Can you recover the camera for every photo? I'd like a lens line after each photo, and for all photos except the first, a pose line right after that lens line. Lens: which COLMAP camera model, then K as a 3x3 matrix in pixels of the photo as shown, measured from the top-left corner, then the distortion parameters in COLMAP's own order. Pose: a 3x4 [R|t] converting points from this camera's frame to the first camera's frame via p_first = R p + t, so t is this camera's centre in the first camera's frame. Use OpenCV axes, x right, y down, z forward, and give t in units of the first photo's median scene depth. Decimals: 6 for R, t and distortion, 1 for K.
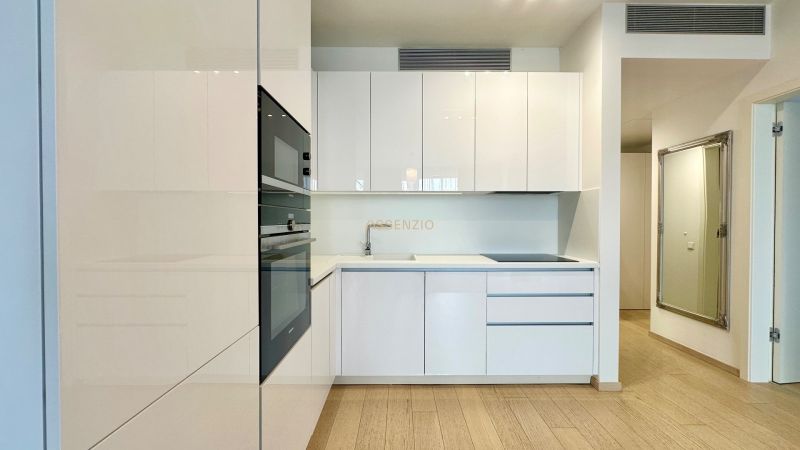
lens RADIAL K [[318.1, 0, 398.0], [0, 318.1, 226.6], [0, 0, 1]] dist [0.000715, 0.000242]
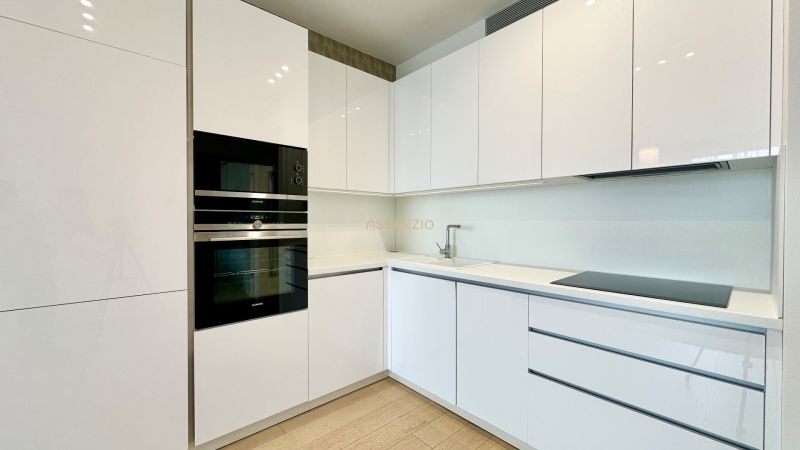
lens RADIAL K [[318.1, 0, 394.4], [0, 318.1, 224.6], [0, 0, 1]] dist [0.000715, 0.000242]
pose [[0.660011, 0.006864, -0.751224, 0.603812], [-0.011956, 0.999928, -0.001368, -0.004685], [0.751161, 0.009884, 0.660046, 0.323666]]
